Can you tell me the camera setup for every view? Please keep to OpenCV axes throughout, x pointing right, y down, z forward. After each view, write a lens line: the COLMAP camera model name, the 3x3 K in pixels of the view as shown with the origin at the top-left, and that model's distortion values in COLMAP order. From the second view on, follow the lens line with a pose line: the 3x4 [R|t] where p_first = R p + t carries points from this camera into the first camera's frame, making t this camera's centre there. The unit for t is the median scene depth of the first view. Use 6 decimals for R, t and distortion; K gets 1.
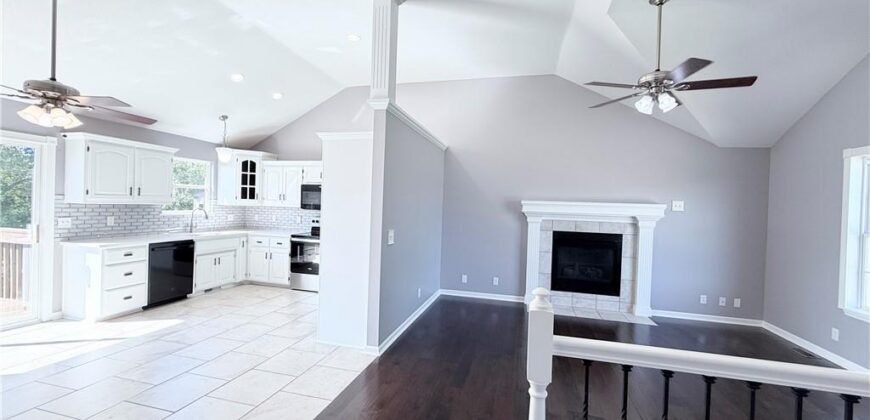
lens RADIAL K [[346.9, 0, 432.5], [0, 346.9, 209.3], [0, 0, 1]] dist [-0.000529, 0.000134]
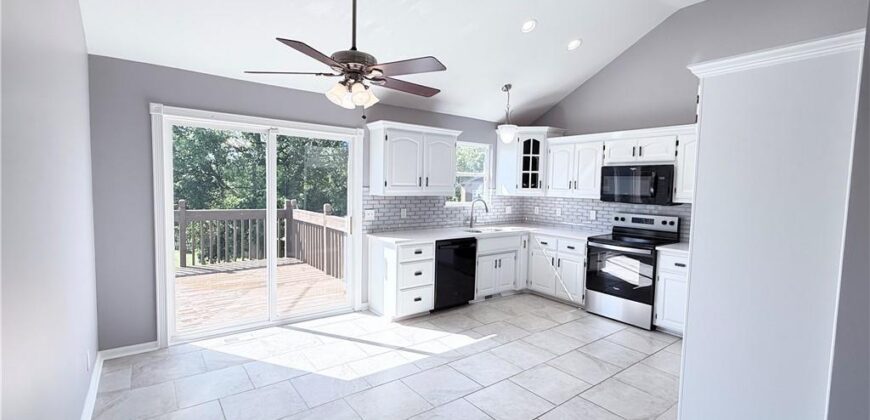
lens RADIAL K [[384.5, 0, 434.8], [0, 384.5, 210.2], [0, 0, 1]] dist [0.000086, -0.000020]
pose [[0.788392, 0.026109, -0.614619, -0.193001], [-0.002714, 0.999237, 0.038966, -0.014945], [0.615167, -0.029052, 0.787861, 0.201114]]
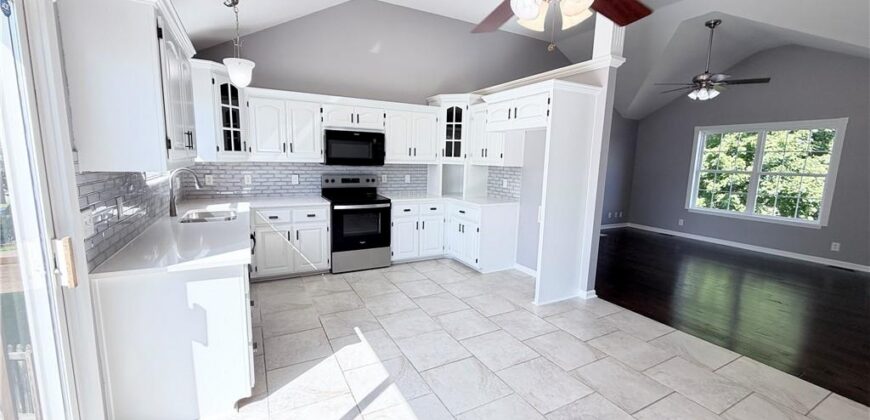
lens RADIAL K [[346.9, 0, 432.5], [0, 346.9, 209.3], [0, 0, 1]] dist [-0.000529, 0.000134]
pose [[0.734106, -0.113936, 0.669408, -0.843186], [0.005522, 0.986792, 0.161901, -0.029829], [-0.679013, -0.115156, 0.725039, 0.381079]]
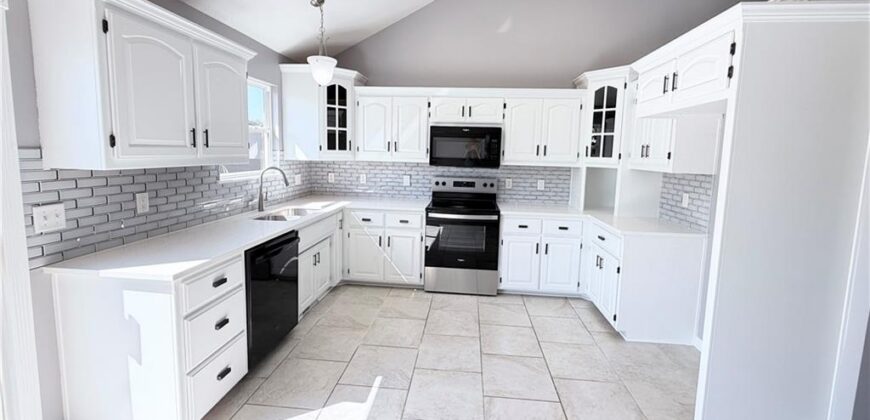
lens RADIAL K [[351.8, 0, 439.4], [0, 351.8, 188.4], [0, 0, 1]] dist [-0.000895, -0.000108]
pose [[0.985170, -0.023275, 0.169993, -0.561470], [0.006748, 0.995246, 0.097159, -0.025490], [-0.171446, -0.094571, 0.980644, 0.433862]]
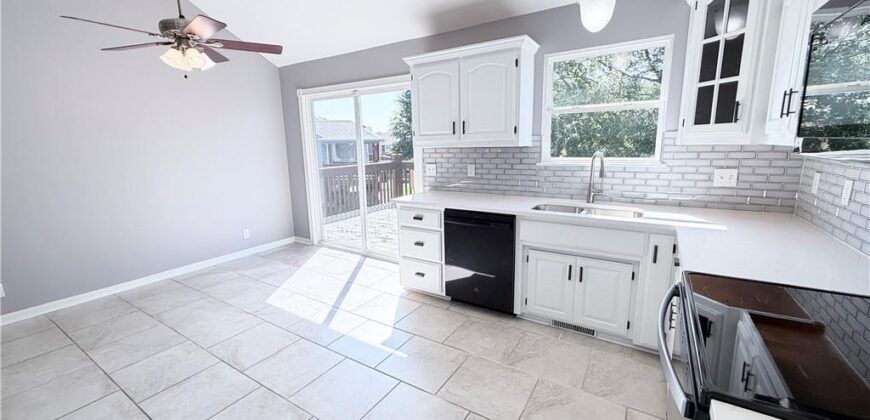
lens RADIAL K [[346.9, 0, 432.5], [0, 346.9, 209.3], [0, 0, 1]] dist [-0.000529, 0.000134]
pose [[-0.306130, 0.154707, -0.939335, -0.171364], [0.001147, 0.986766, 0.162145, -0.004678], [0.951989, 0.048560, -0.302256, 1.040529]]
